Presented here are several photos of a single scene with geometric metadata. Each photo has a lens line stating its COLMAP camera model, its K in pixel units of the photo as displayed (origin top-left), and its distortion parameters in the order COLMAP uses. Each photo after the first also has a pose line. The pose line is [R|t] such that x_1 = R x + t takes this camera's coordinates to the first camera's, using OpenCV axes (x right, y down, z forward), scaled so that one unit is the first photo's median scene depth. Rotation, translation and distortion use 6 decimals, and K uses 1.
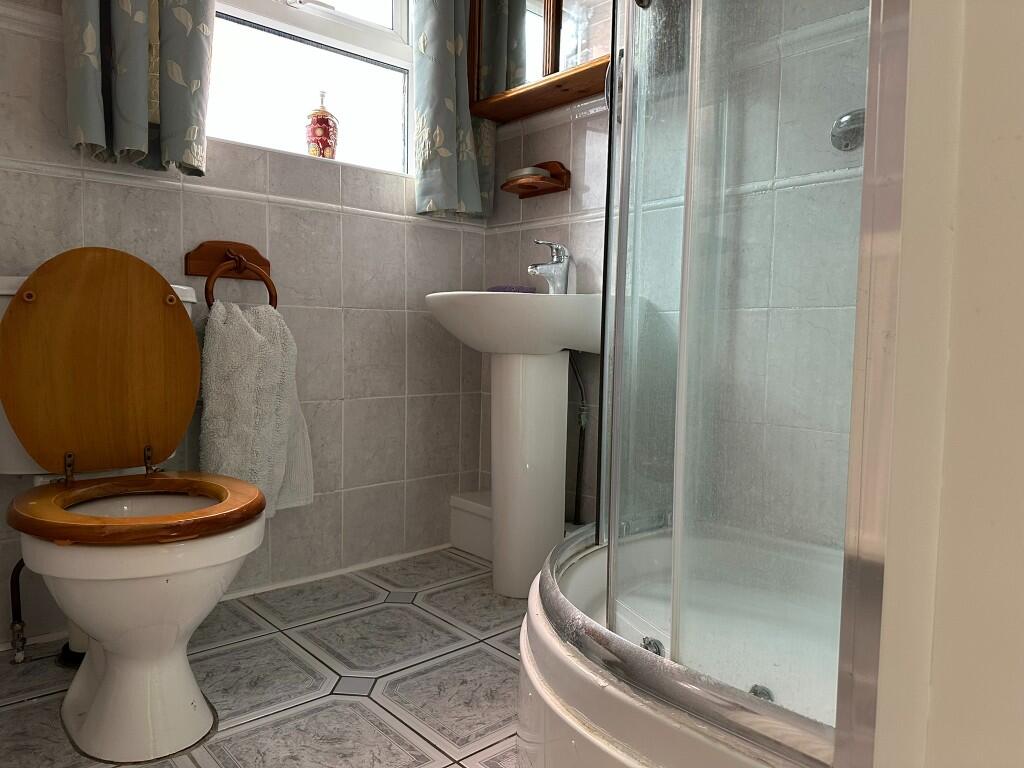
lens RADIAL K [[720.8, 0, 483.8], [0, 720.8, 432.8], [0, 0, 1]] dist [0.058121, -0.089367]
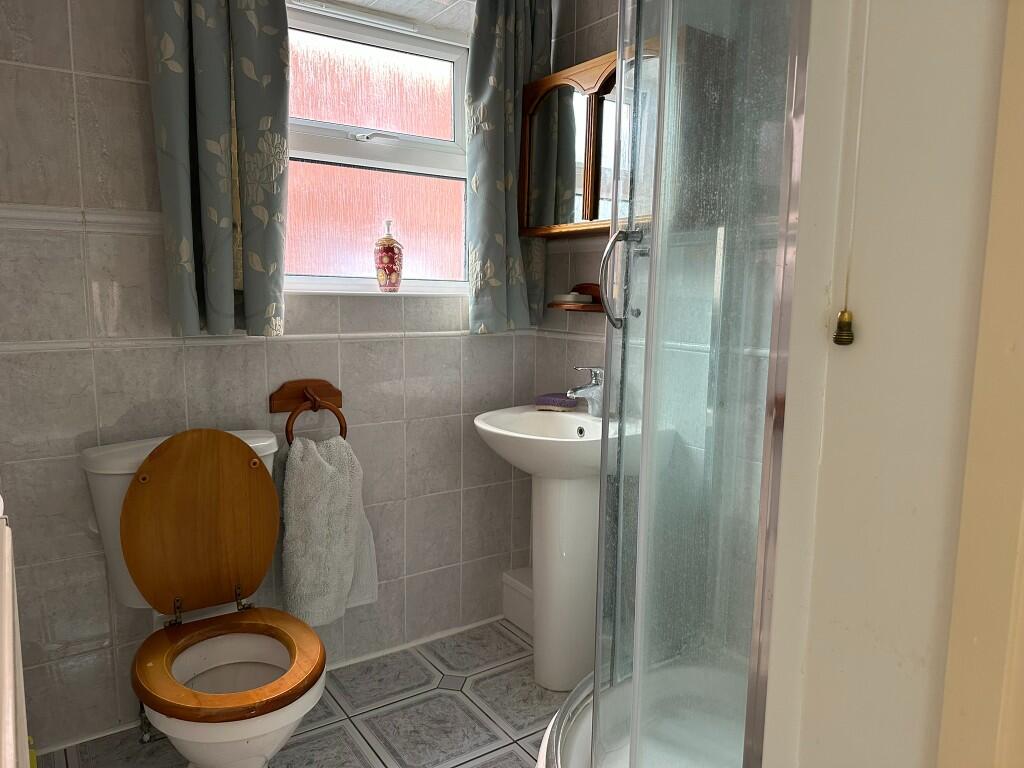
lens RADIAL K [[720.8, 0, 494.5], [0, 720.8, 372.7], [0, 0, 1]] dist [0.058121, -0.089367]
pose [[0.990465, 0.013628, -0.137086, 0.103047], [-0.003918, 0.997479, 0.070855, -0.342661], [0.137706, -0.069642, 0.988022, -0.100279]]
